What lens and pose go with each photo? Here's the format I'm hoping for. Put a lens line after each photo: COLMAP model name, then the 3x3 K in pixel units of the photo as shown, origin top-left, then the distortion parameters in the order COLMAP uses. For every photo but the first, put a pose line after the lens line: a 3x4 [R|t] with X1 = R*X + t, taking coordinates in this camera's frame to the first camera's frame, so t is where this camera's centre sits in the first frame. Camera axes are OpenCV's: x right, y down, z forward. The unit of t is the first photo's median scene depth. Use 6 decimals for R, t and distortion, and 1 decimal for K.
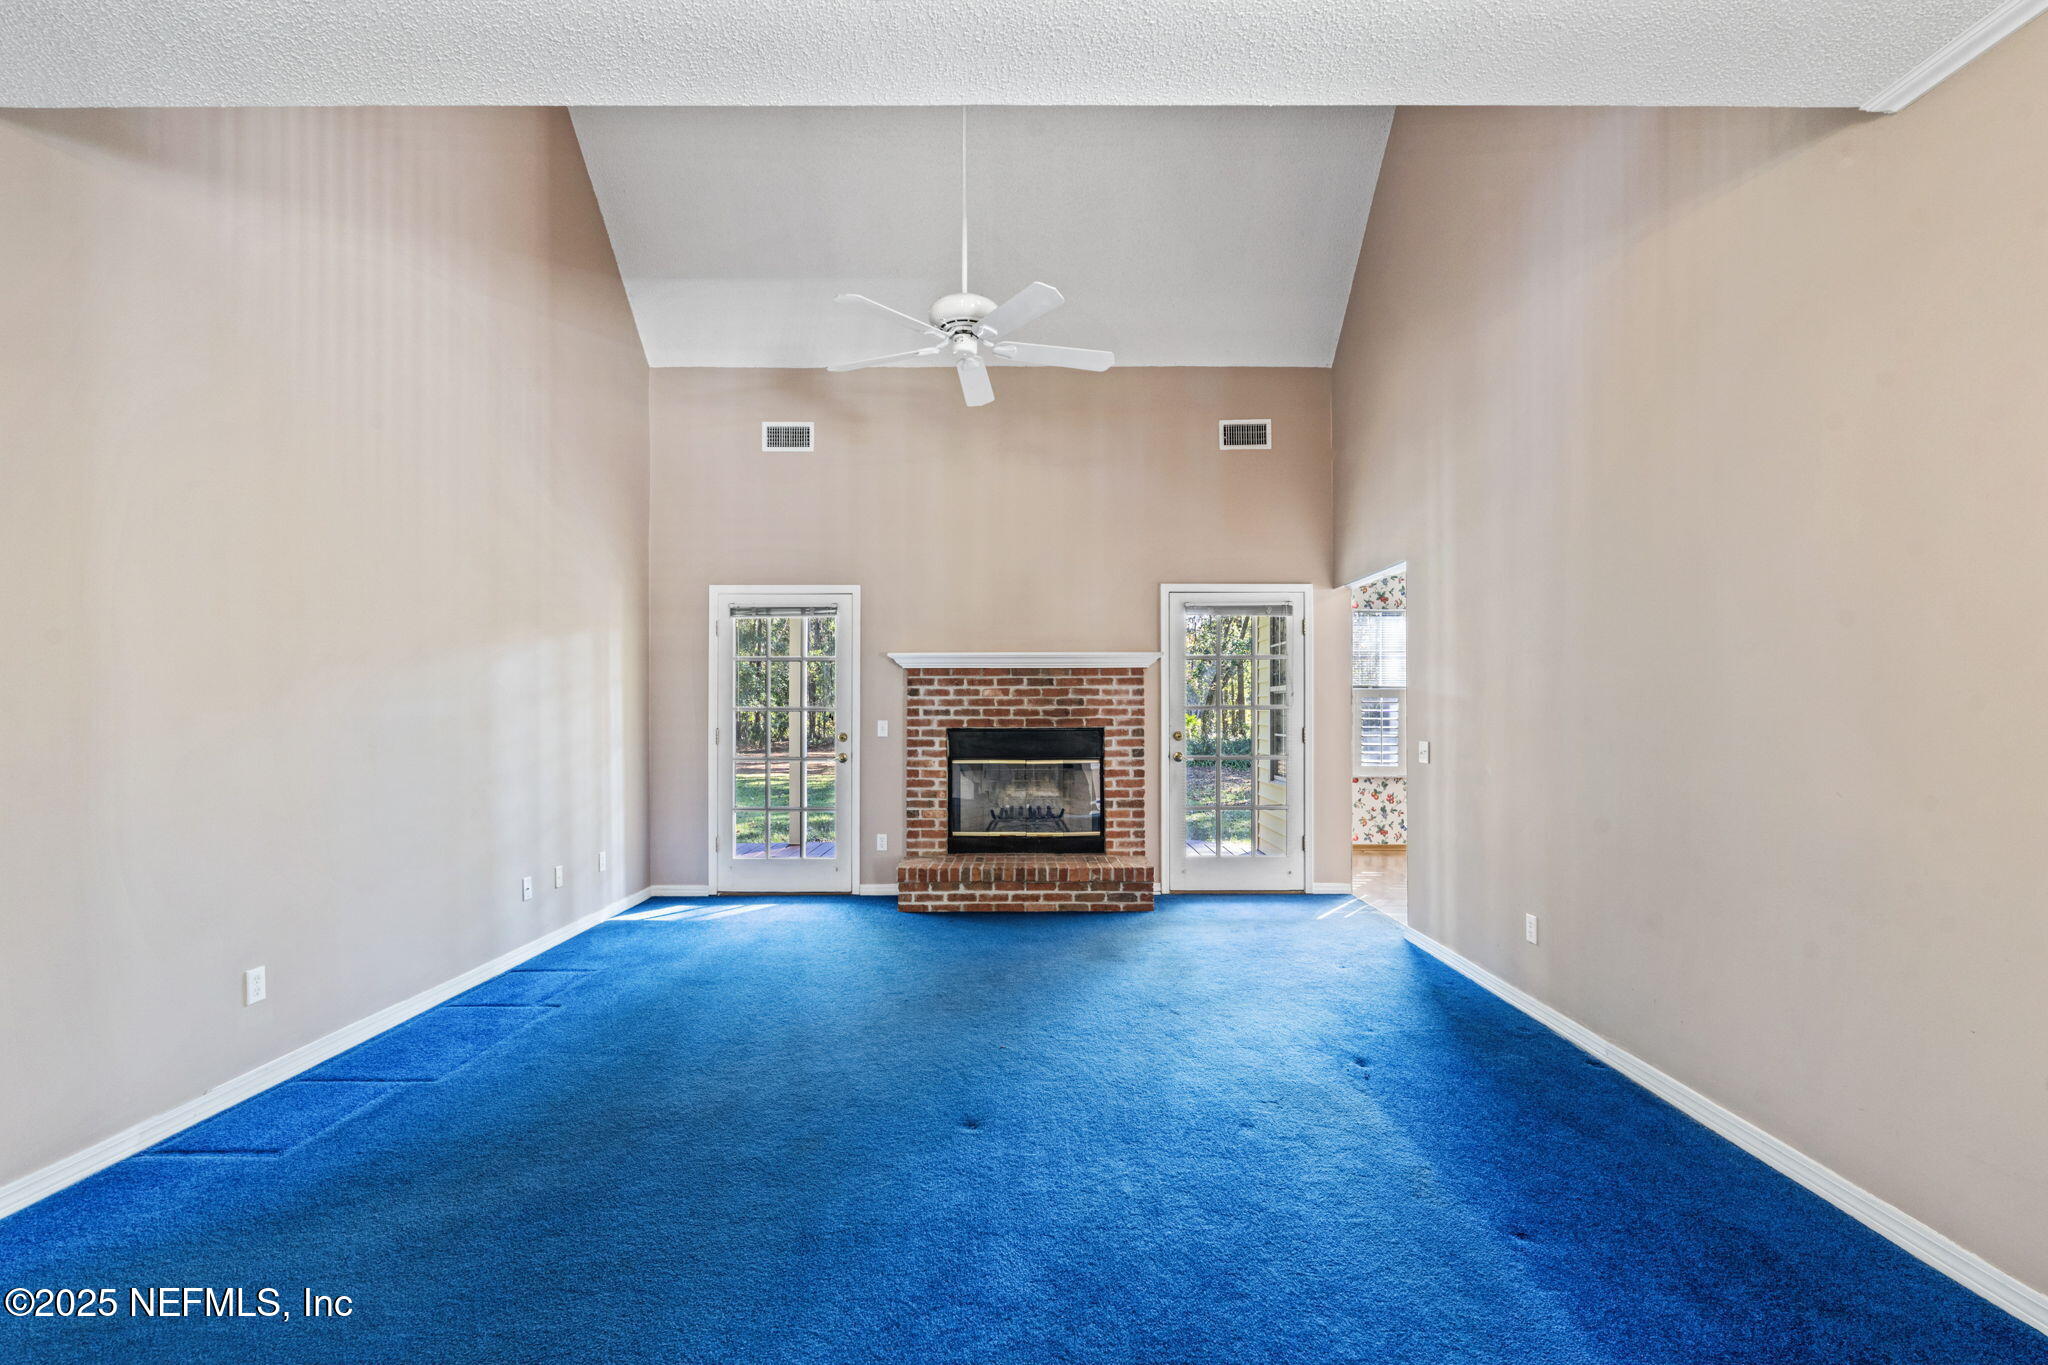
lens RADIAL K [[897.2, 0, 1030.6], [0, 897.2, 712.2], [0, 0, 1]] dist [-0.004036, -0.000099]
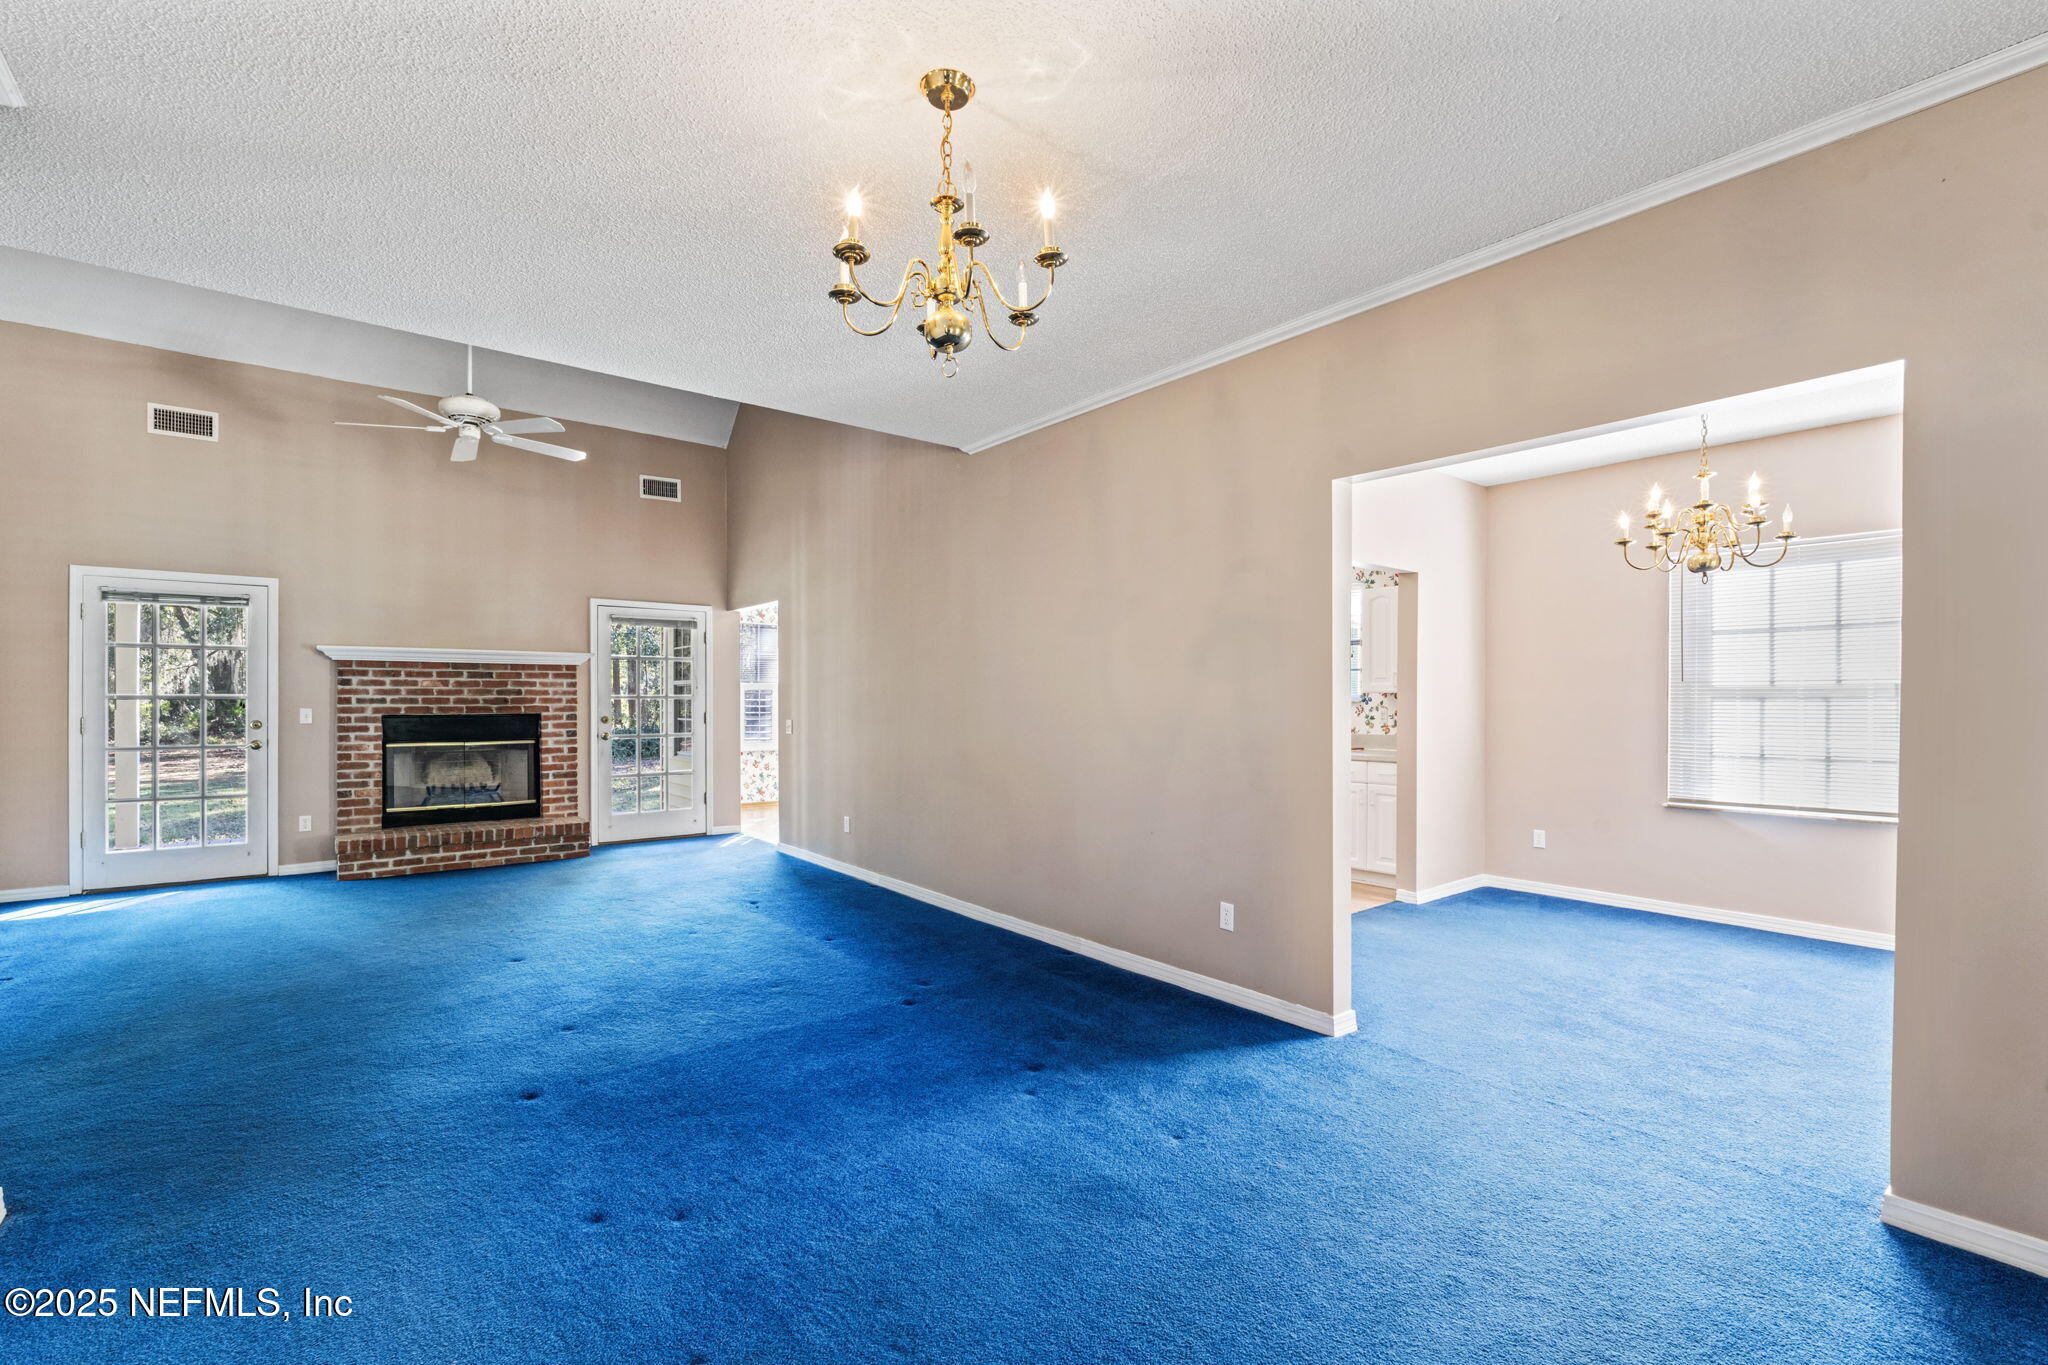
lens RADIAL K [[890.2, 0, 1014.9], [0, 890.2, 702.9], [0, 0, 1]] dist [-0.000223, -0.000086]
pose [[0.791658, -0.000244, 0.610964, -0.146882], [-0.000107, 1.000000, 0.000538, 0.002193], [-0.610964, -0.000491, 0.791658, -0.348772]]
